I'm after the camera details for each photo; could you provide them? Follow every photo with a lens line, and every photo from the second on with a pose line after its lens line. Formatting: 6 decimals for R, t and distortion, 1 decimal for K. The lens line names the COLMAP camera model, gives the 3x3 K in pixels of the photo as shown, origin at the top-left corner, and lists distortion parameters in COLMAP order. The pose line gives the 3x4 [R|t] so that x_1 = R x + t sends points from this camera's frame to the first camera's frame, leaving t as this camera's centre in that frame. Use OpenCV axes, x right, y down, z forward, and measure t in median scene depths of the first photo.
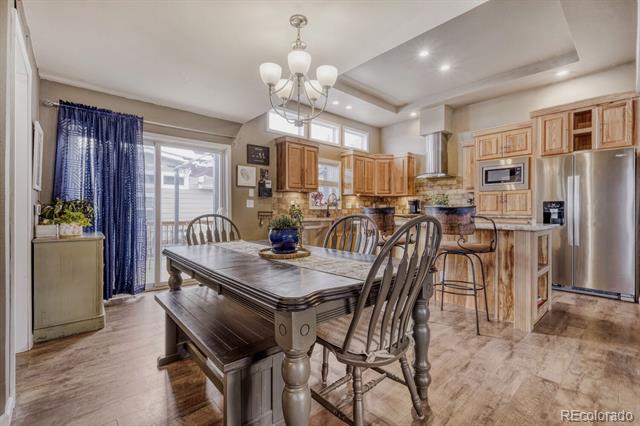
lens RADIAL K [[283.8, 0, 313.1], [0, 283.8, 210.7], [0, 0, 1]] dist [-0.004164, 0.002983]
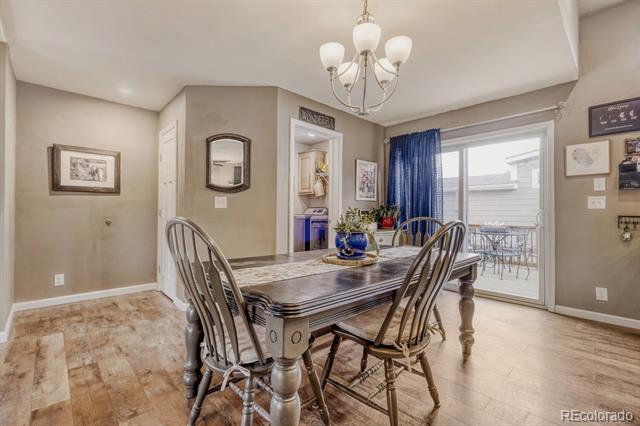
lens RADIAL K [[283.8, 0, 324.1], [0, 283.8, 209.9], [0, 0, 1]] dist [-0.004164, 0.002983]
pose [[0.067703, -0.008245, -0.997671, 0.354569], [0.000665, 0.999966, -0.008219, -0.002985], [0.997705, -0.000107, 0.067706, 0.369374]]
